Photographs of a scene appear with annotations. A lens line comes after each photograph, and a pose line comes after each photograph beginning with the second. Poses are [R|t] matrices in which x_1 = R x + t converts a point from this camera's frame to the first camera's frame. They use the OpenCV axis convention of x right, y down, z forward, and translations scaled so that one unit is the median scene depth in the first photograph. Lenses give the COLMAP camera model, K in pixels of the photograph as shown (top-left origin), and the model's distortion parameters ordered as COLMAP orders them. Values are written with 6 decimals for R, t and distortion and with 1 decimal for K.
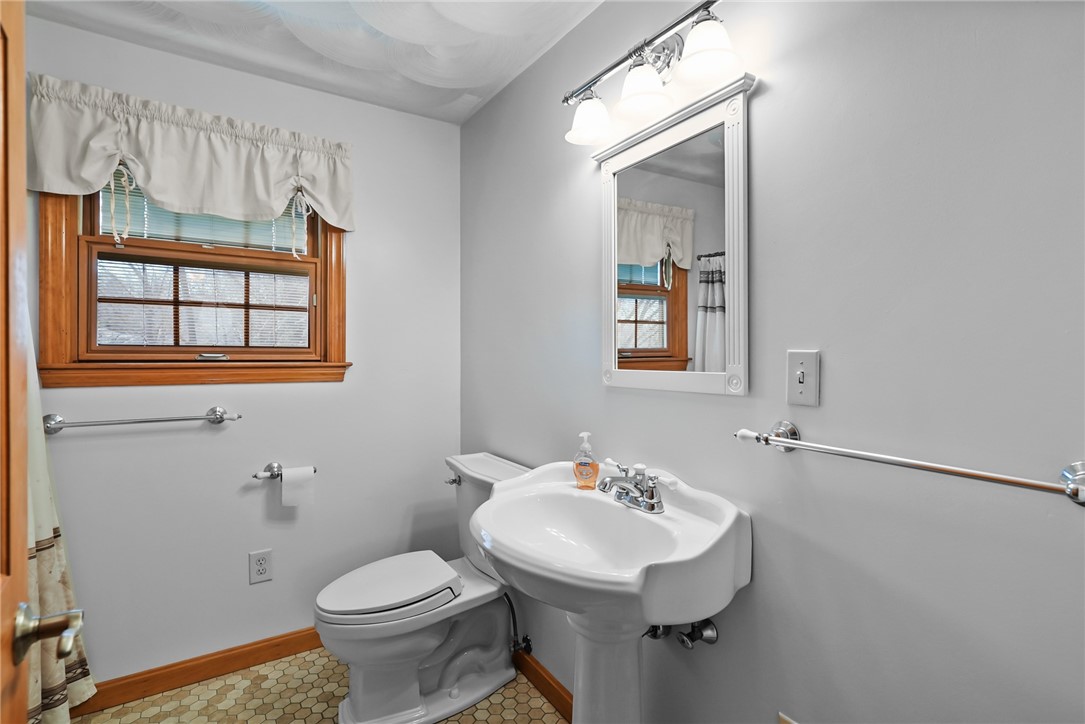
lens RADIAL K [[519.5, 0, 545.1], [0, 519.5, 358.5], [0, 0, 1]] dist [-0.013759, 0.009259]
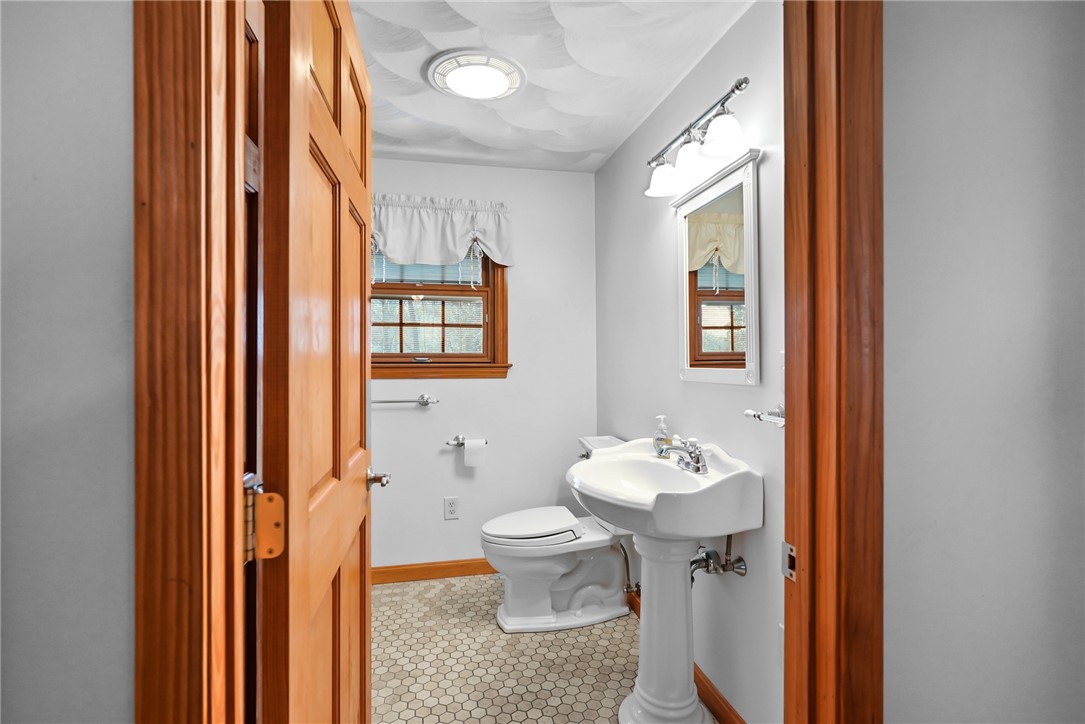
lens RADIAL K [[519.5, 0, 545.1], [0, 519.5, 358.5], [0, 0, 1]] dist [-0.013759, 0.009259]
pose [[0.937949, -0.005580, -0.346728, 0.195352], [0.002707, 0.999958, -0.008771, 0.006543], [0.346762, 0.007288, 0.937925, -0.259156]]
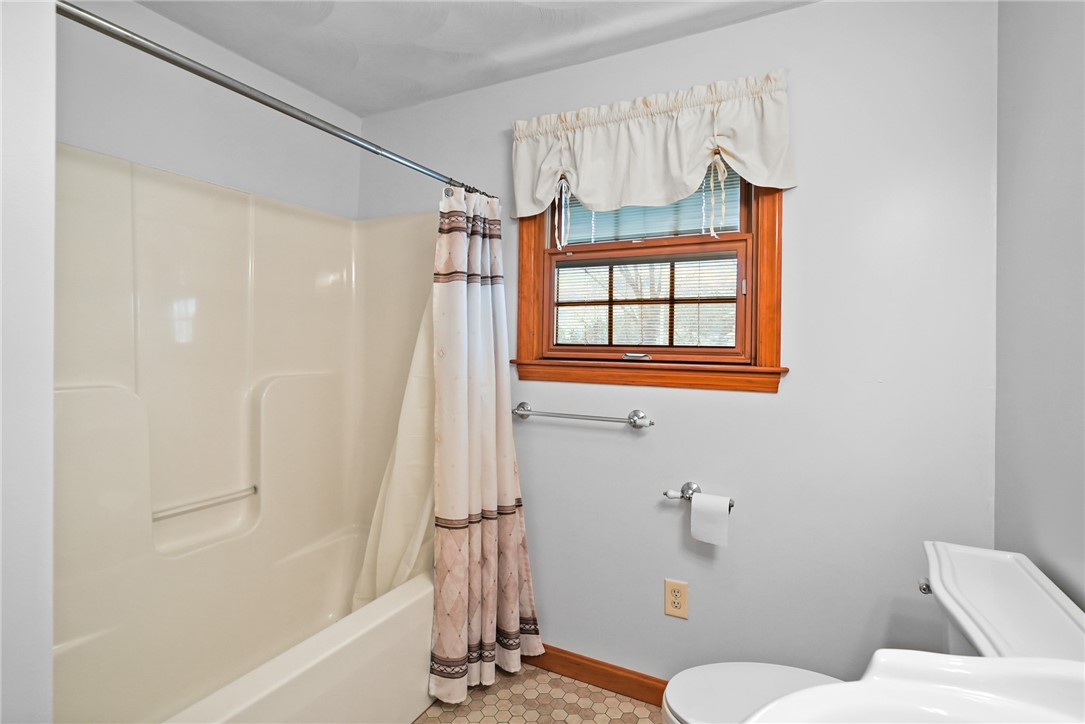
lens RADIAL K [[526.4, 0, 546.5], [0, 526.4, 348.0], [0, 0, 1]] dist [-0.012111, 0.008057]
pose [[0.495533, 0.004483, -0.868577, 0.113146], [-0.022262, 0.999724, -0.007540, -0.008177], [0.868303, 0.023073, 0.495496, 0.385413]]
